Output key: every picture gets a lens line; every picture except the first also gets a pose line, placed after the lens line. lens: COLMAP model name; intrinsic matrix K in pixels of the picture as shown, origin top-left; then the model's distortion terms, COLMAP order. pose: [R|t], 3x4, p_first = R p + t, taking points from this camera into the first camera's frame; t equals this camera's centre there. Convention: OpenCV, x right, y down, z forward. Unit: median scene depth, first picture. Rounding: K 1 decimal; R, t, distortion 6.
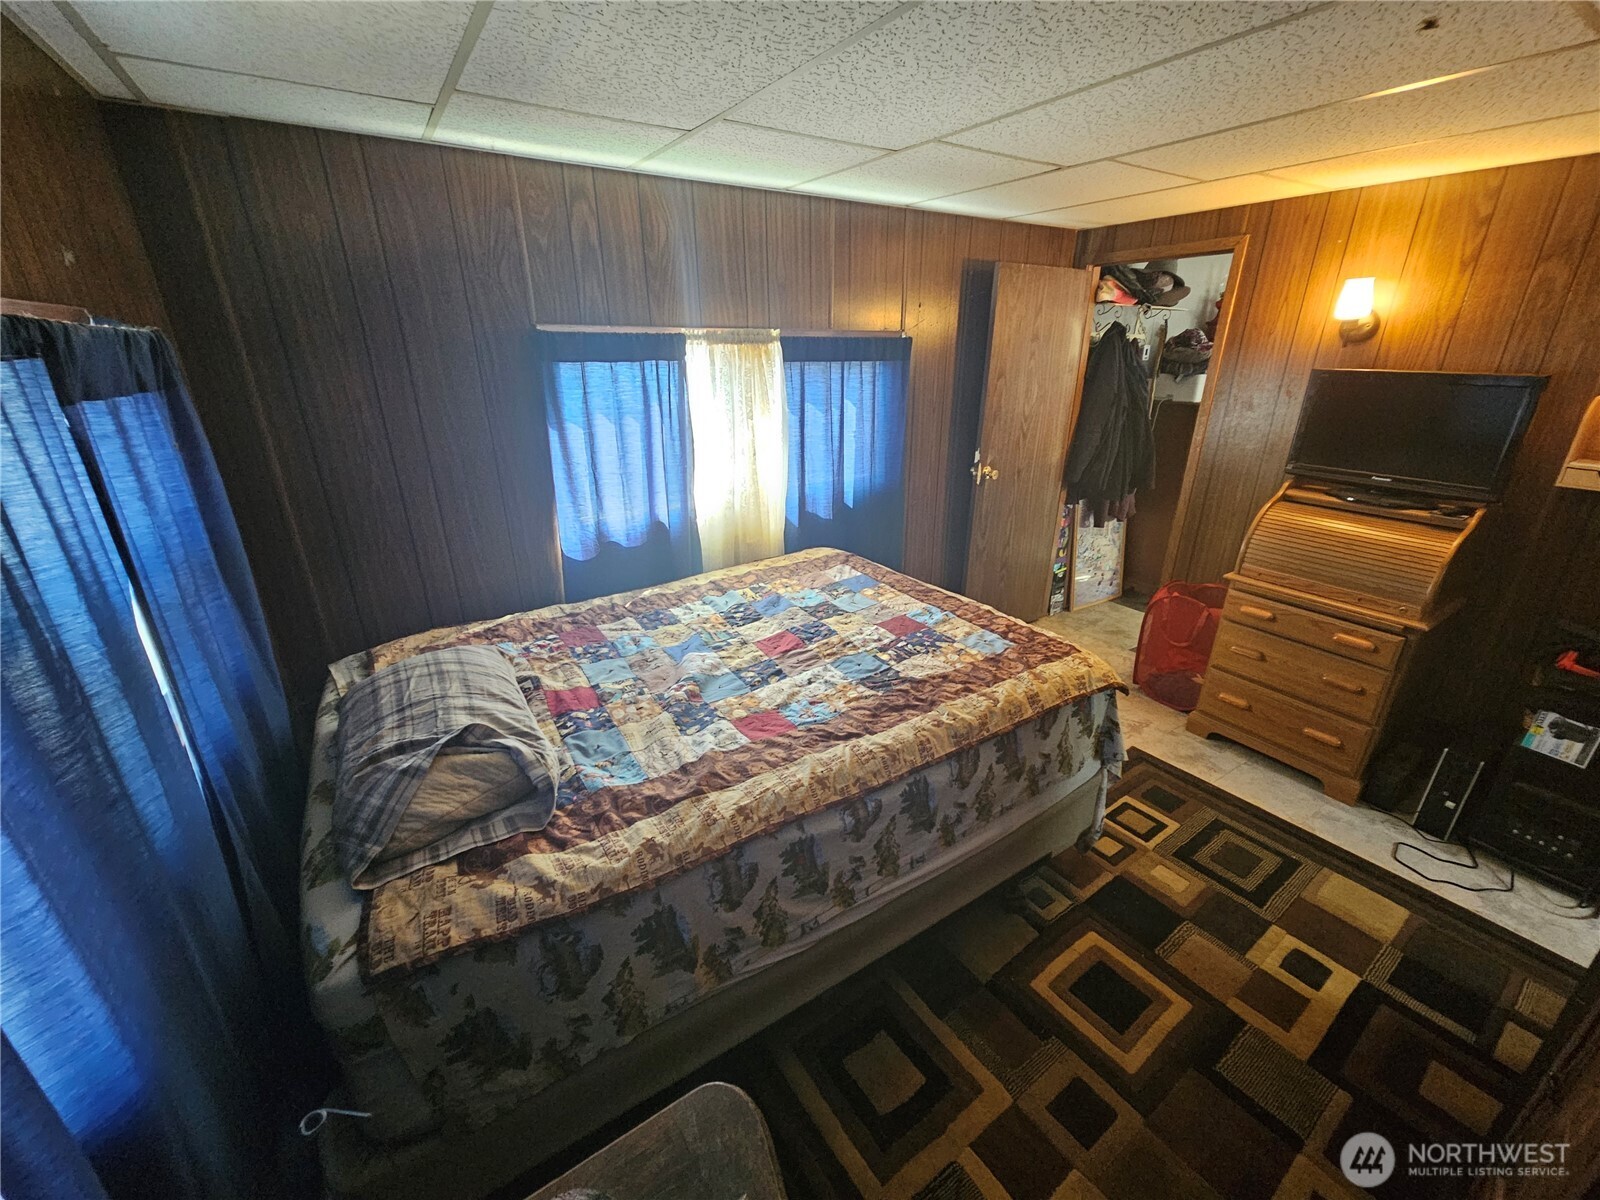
lens RADIAL K [[644.4, 0, 800.0], [0, 644.4, 600.0], [0, 0, 1]] dist [-0.003352, -0.000248]
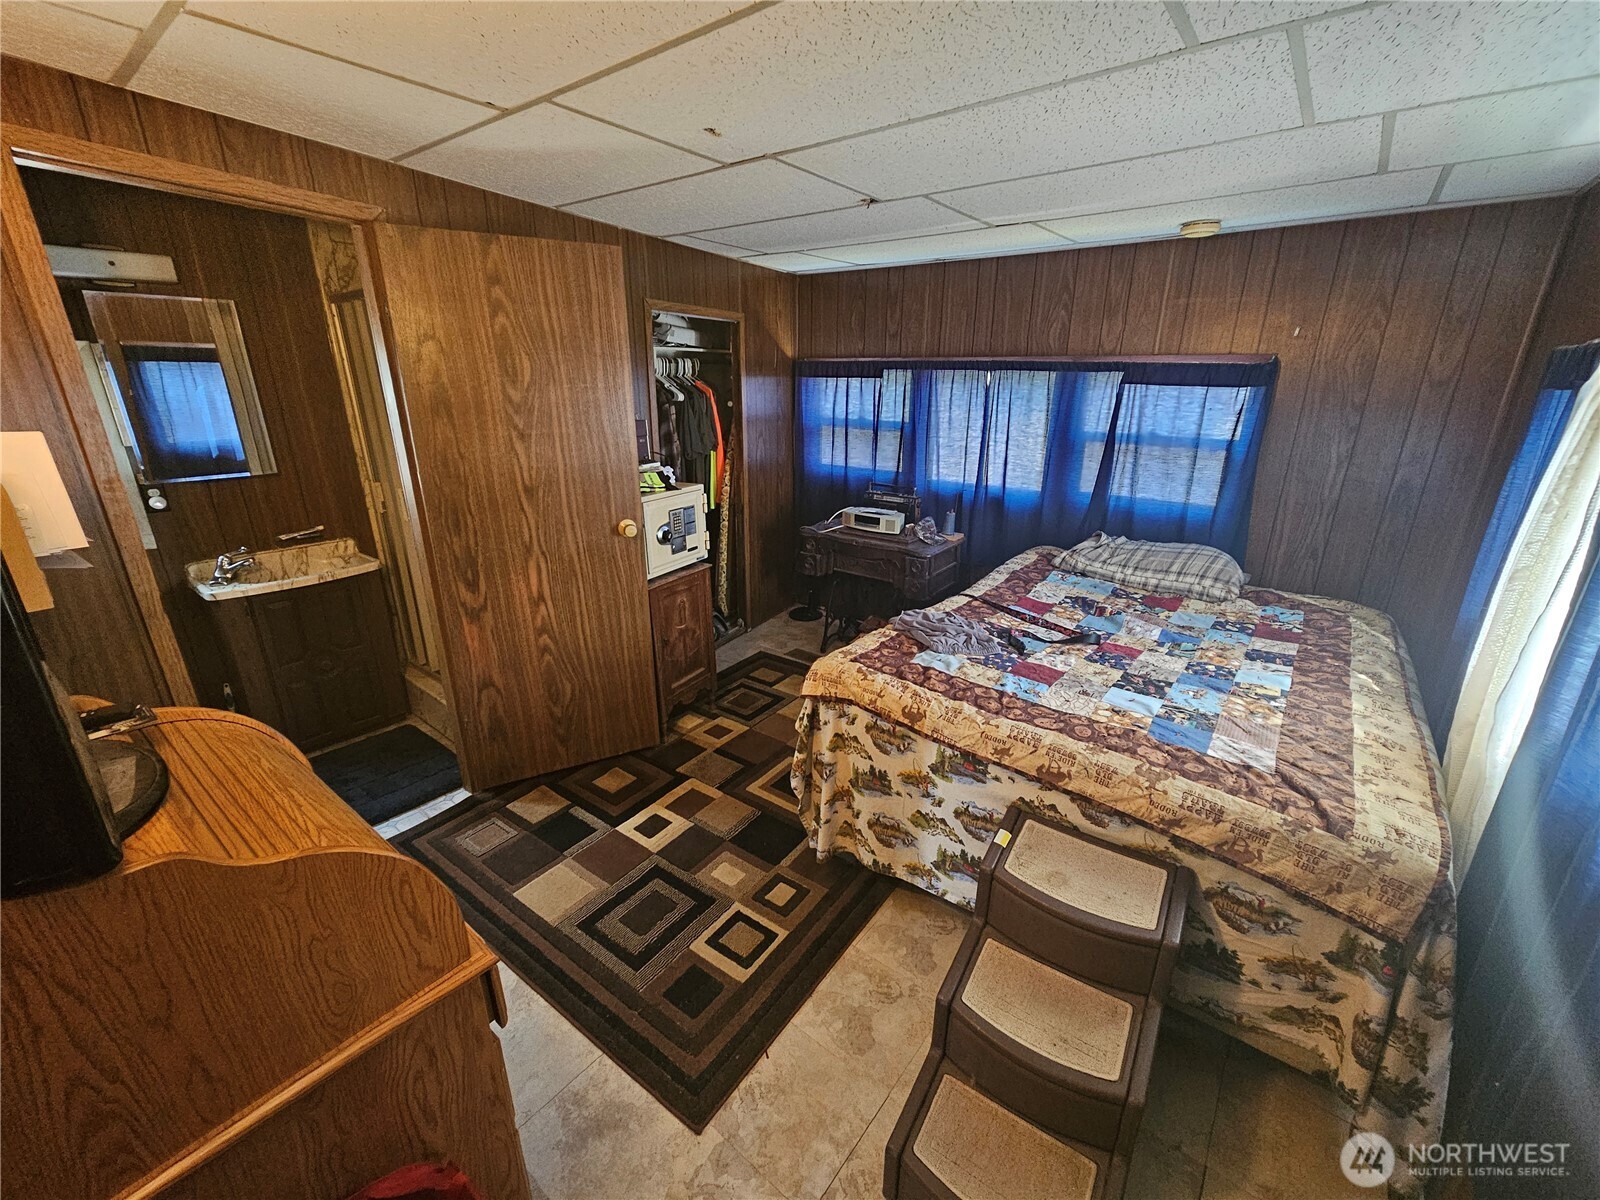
lens RADIAL K [[644.4, 0, 800.0], [0, 644.4, 600.0], [0, 0, 1]] dist [-0.003352, -0.000248]
pose [[-0.944661, 0.103231, -0.311381, 0.713339], [-0.127521, 0.758988, 0.638494, -0.547720], [0.302247, 0.642869, -0.703823, 1.422757]]
